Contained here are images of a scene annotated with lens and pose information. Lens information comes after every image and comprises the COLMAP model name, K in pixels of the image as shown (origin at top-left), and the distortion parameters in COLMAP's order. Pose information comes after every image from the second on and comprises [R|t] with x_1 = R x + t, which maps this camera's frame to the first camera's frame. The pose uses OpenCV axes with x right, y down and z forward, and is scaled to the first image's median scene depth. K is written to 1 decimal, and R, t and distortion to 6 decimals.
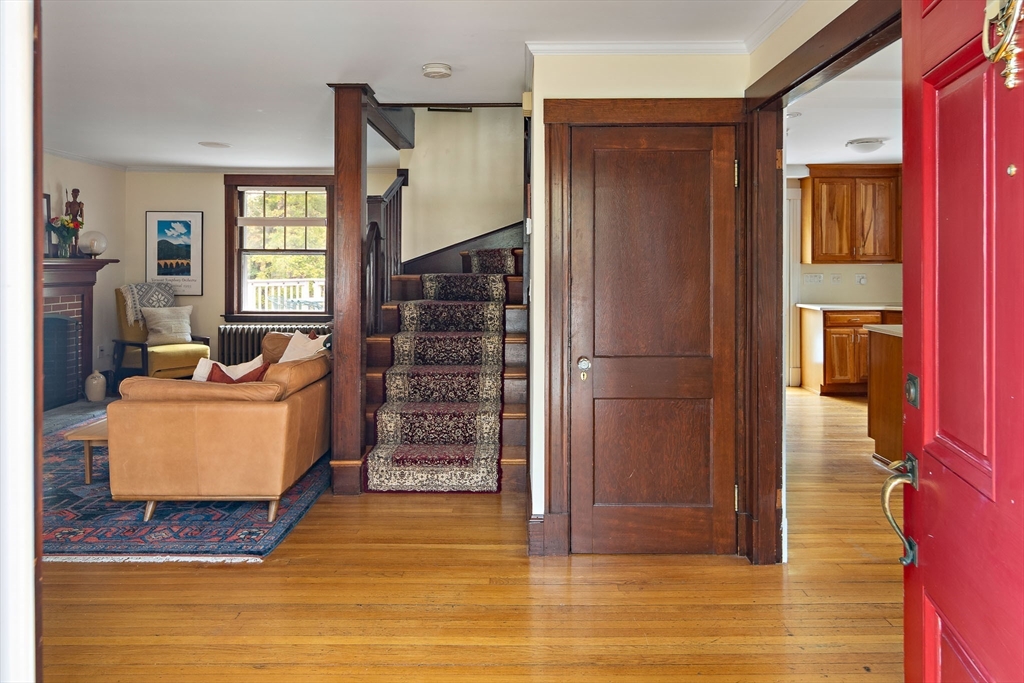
lens RADIAL K [[677.2, 0, 514.3], [0, 677.2, 257.9], [0, 0, 1]] dist [-0.007011, -0.001952]
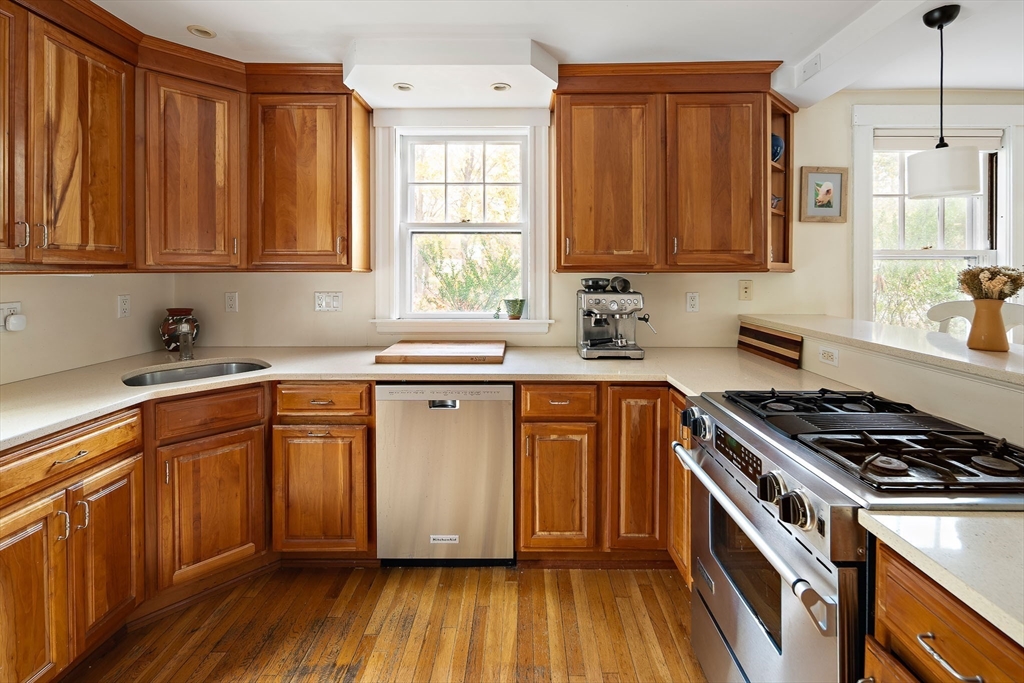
lens RADIAL K [[455.1, 0, 515.1], [0, 455.1, 274.7], [0, 0, 1]] dist [-0.000254, -0.000373]
pose [[0.001096, -0.005877, 0.999982, 0.287975], [-0.001931, 0.999981, 0.005879, 0.006926], [-0.999998, -0.001937, 0.001085, 0.767937]]
